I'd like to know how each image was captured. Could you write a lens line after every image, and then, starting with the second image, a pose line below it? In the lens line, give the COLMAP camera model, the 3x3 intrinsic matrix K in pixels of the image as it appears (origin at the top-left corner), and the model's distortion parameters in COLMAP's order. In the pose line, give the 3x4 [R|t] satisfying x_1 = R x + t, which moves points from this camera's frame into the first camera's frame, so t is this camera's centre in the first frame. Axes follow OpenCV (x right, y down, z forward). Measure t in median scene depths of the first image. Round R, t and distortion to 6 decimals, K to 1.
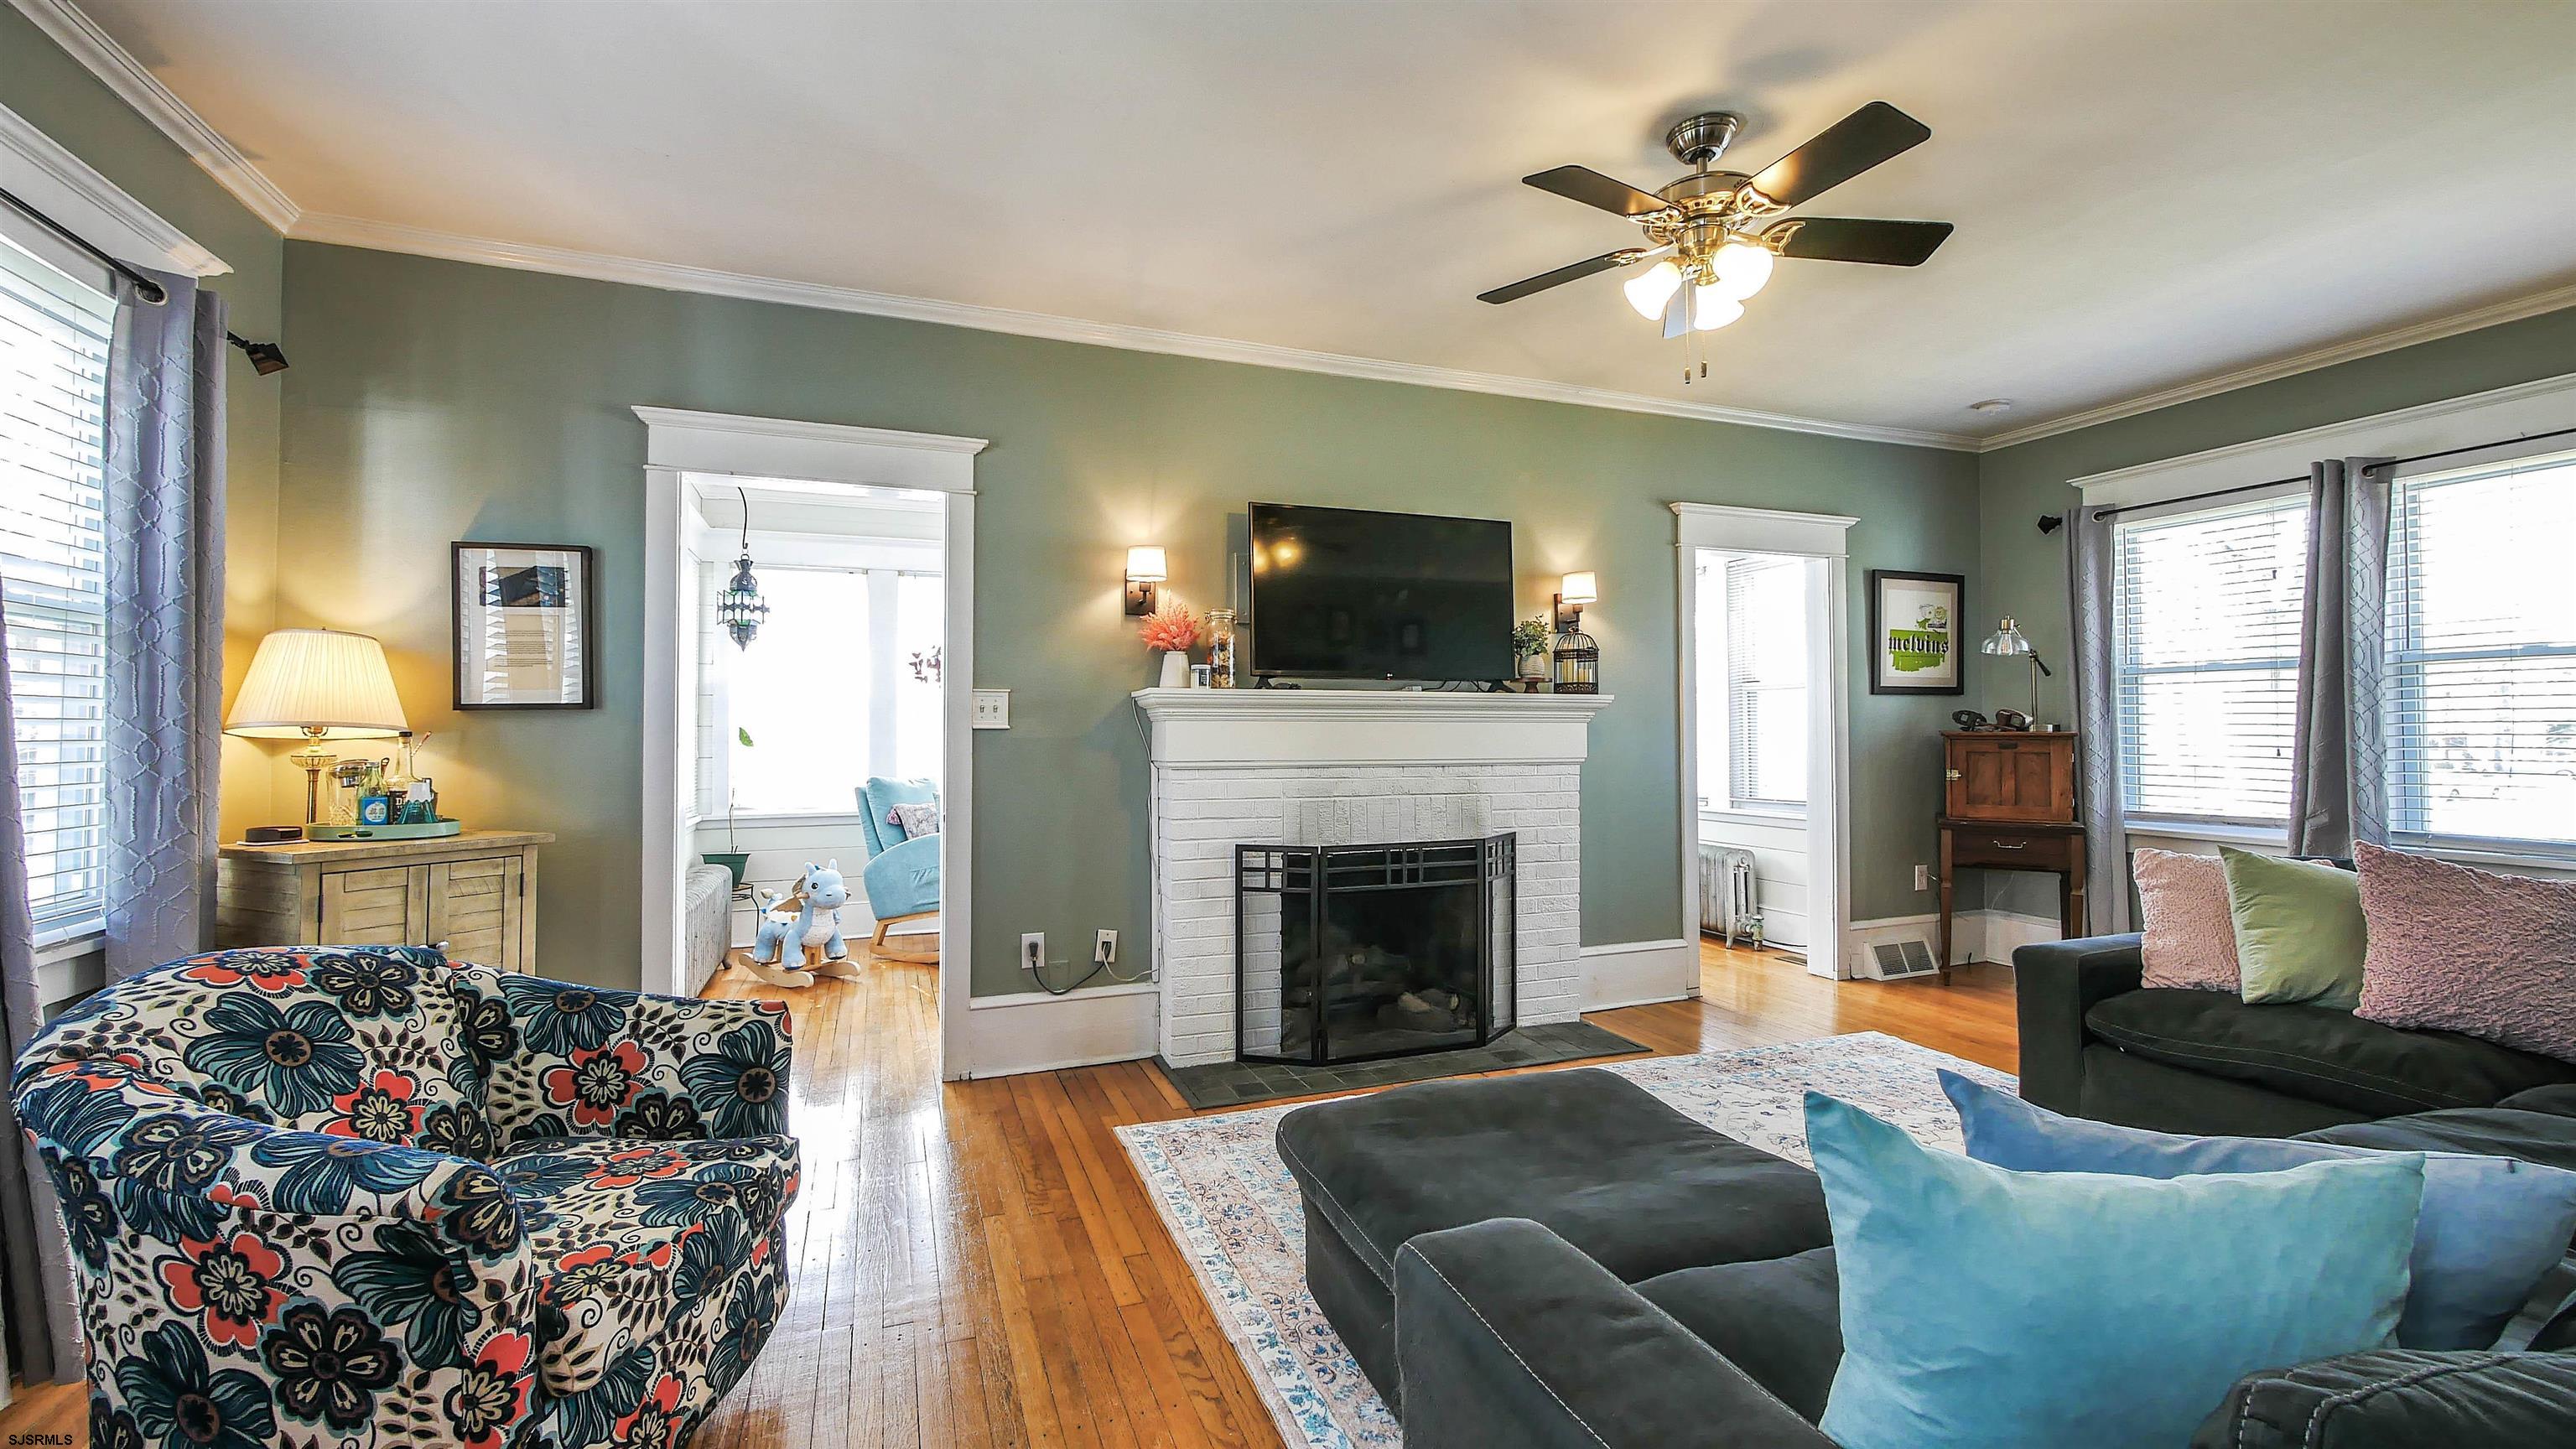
lens RADIAL K [[1060.5, 0, 1287.9], [0, 1060.5, 707.0], [0, 0, 1]] dist [-0.007353, 0.000073]
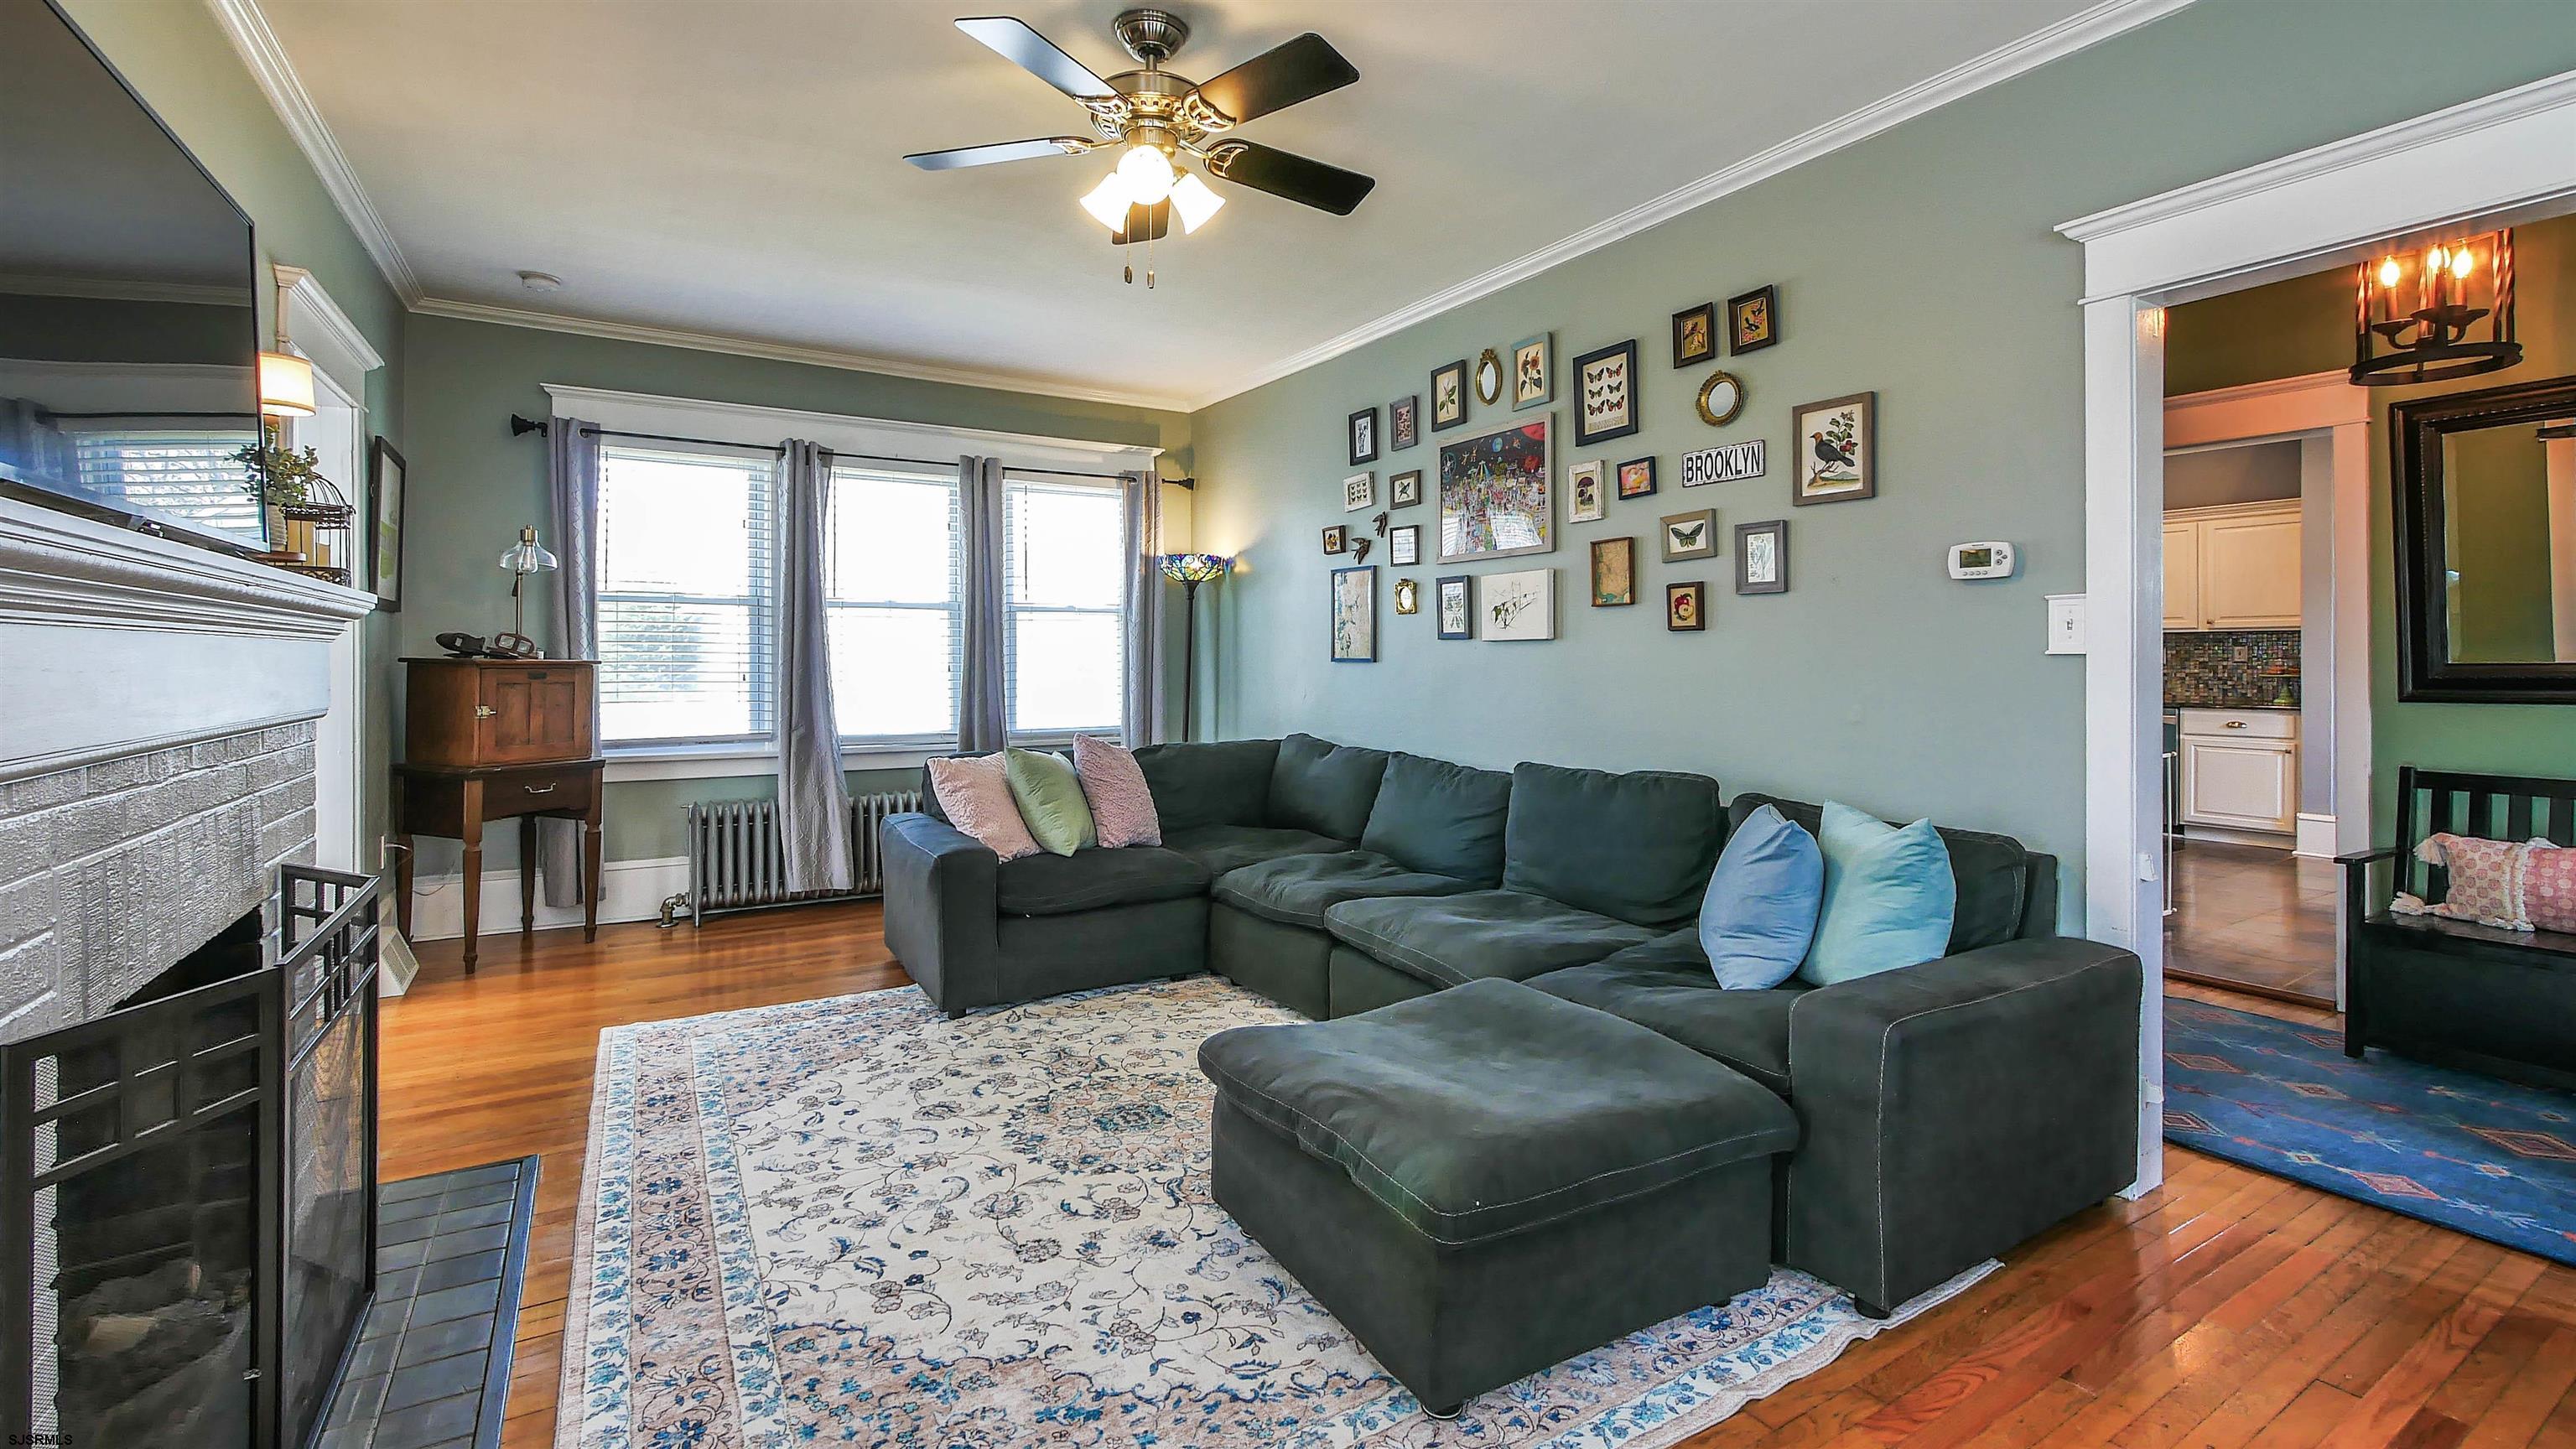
lens RADIAL K [[1103.3, 0, 1284.9], [0, 1103.3, 648.3], [0, 0, 1]] dist [-0.002920, -0.000171]
pose [[-0.179655, 0.010064, 0.983678, -0.361259], [-0.021420, 0.999671, -0.014140, 0.015678], [-0.983496, -0.023611, -0.179380, 0.627787]]
